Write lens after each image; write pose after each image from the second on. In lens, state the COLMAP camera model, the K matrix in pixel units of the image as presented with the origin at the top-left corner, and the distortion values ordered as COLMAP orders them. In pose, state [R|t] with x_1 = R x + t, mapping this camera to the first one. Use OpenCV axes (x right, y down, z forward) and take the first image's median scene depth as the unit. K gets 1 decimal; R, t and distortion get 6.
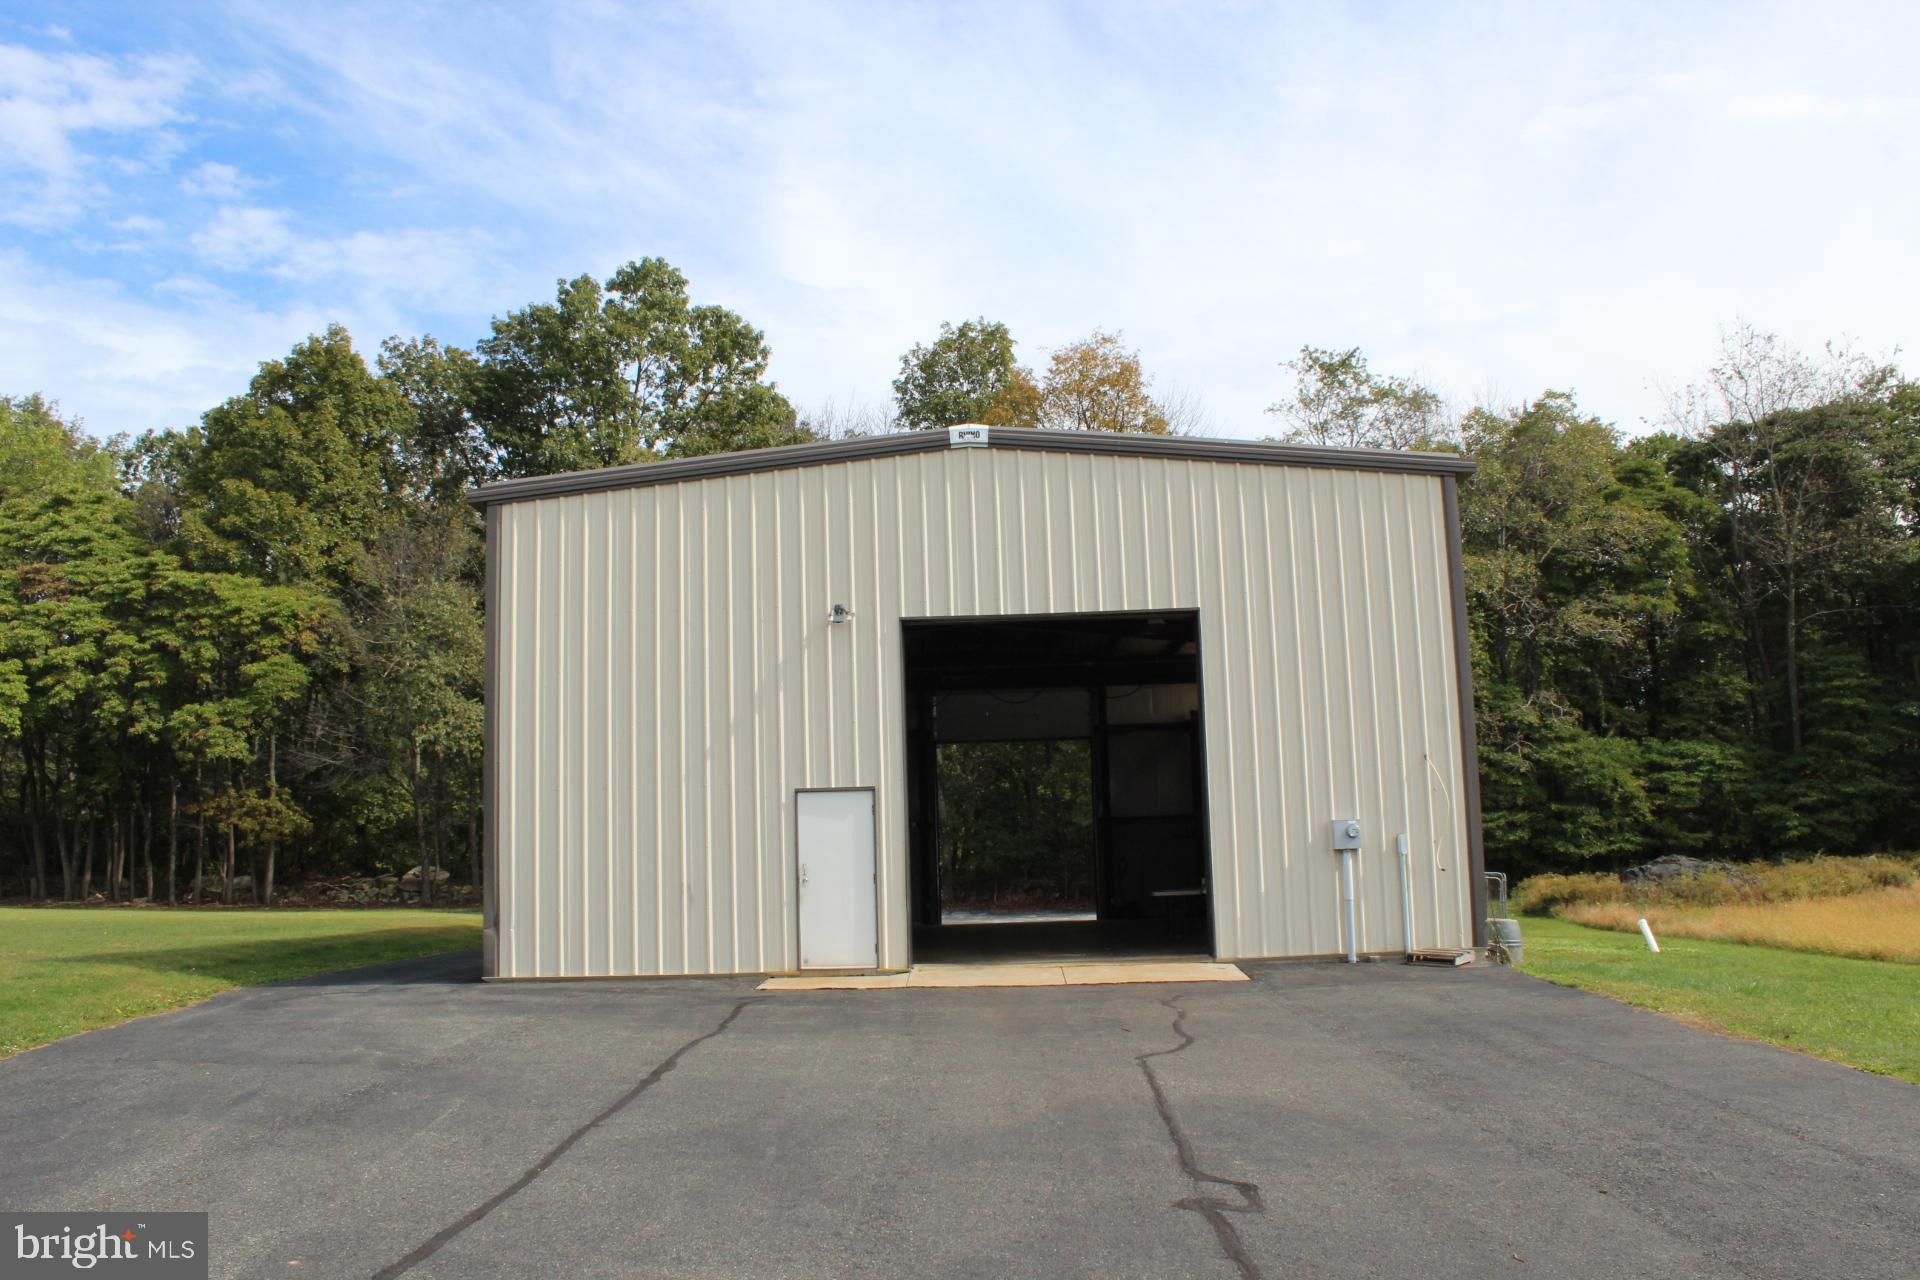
lens RADIAL K [[1603.8, 0, 962.4], [0, 1603.8, 645.5], [0, 0, 1]] dist [-0.170567, 0.160951]
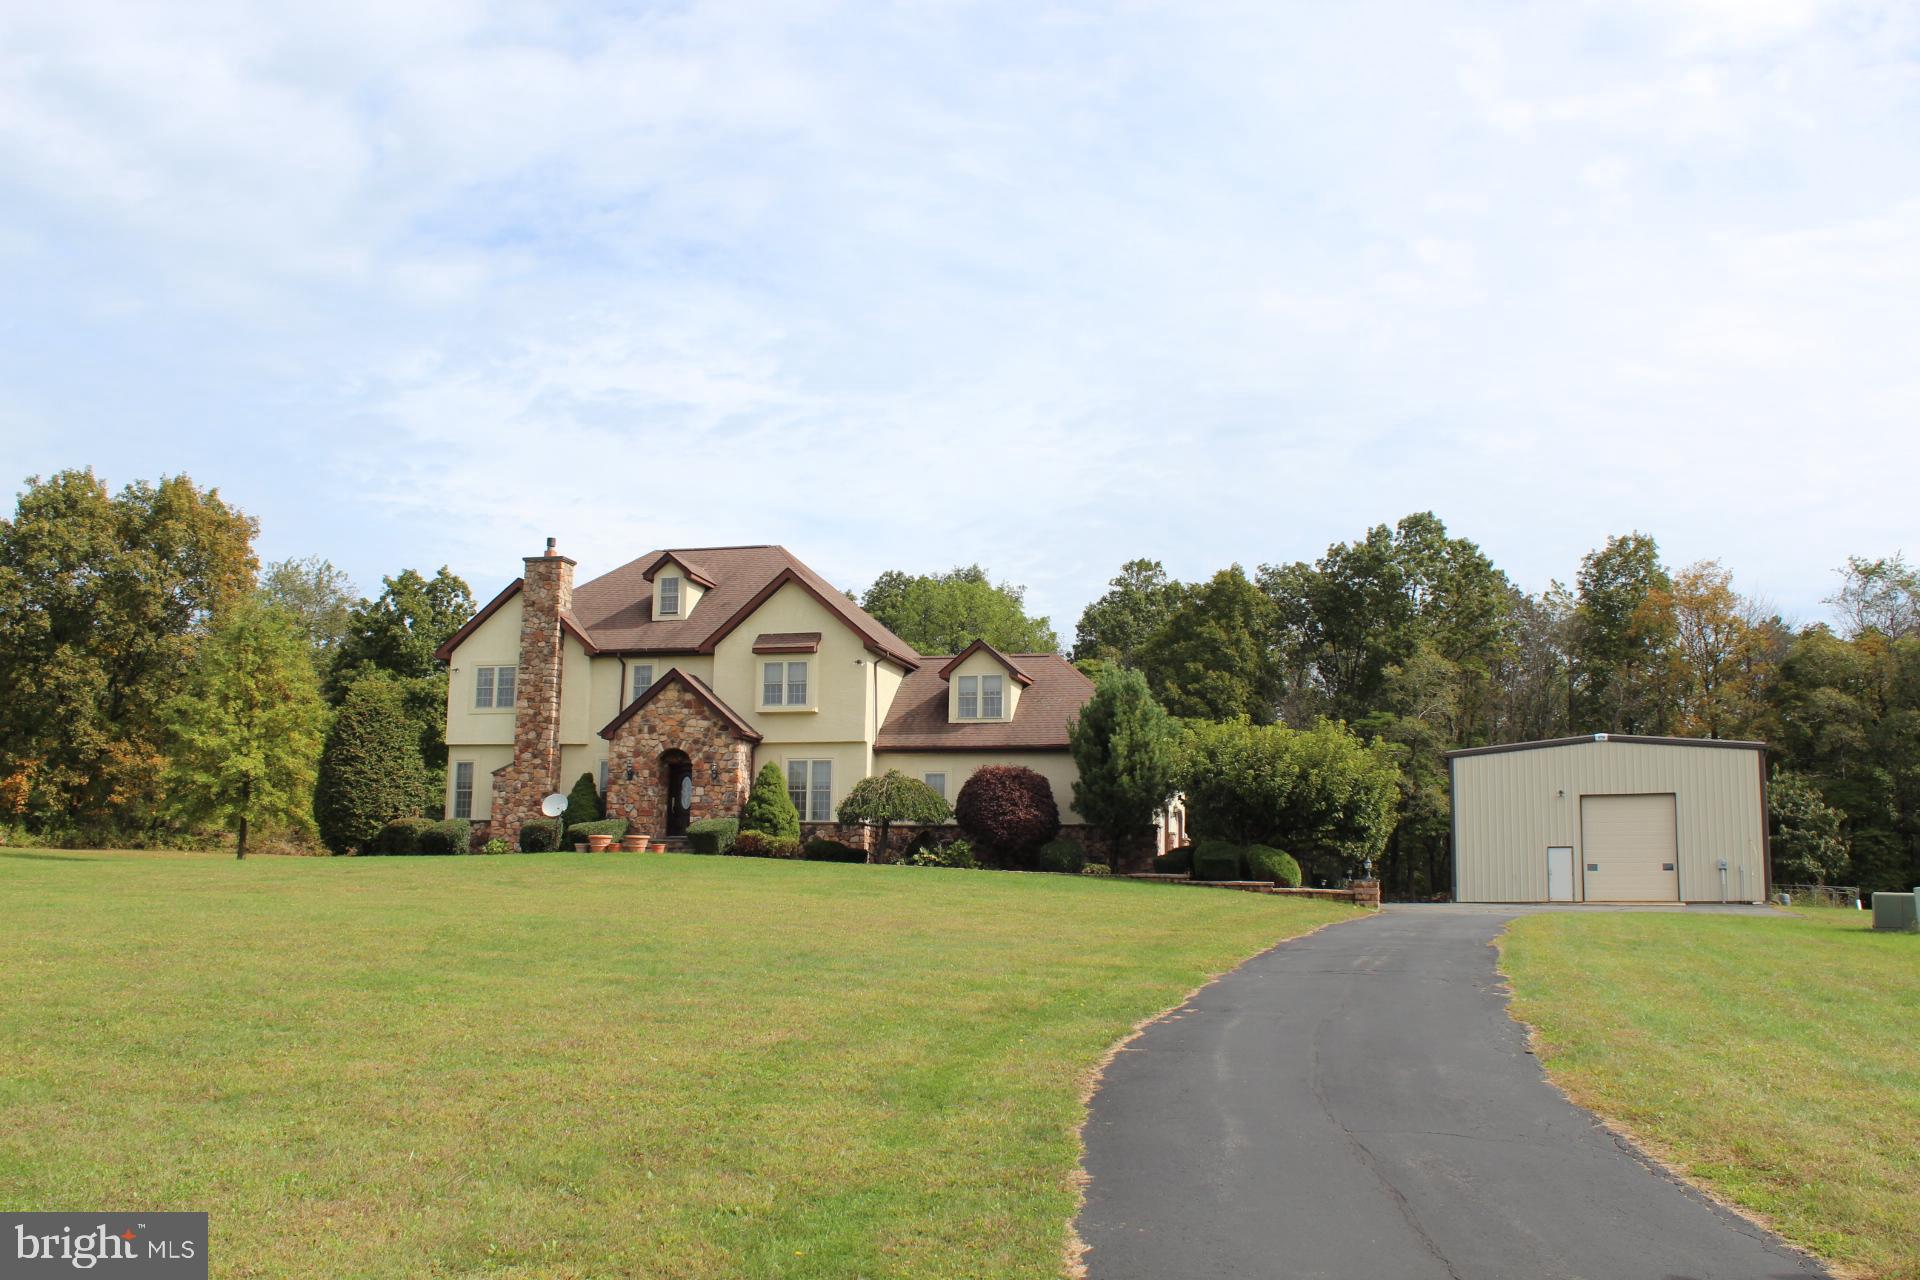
lens RADIAL K [[1803.9, 0, 958.2], [0, 1803.9, 633.8], [0, 0, 1]] dist [-0.122884, 0.013385]
pose [[0.928547, -0.014634, -0.370926, 0.050093], [0.008413, 0.999796, -0.018385, -0.110560], [0.371119, 0.013951, 0.928480, -1.082465]]
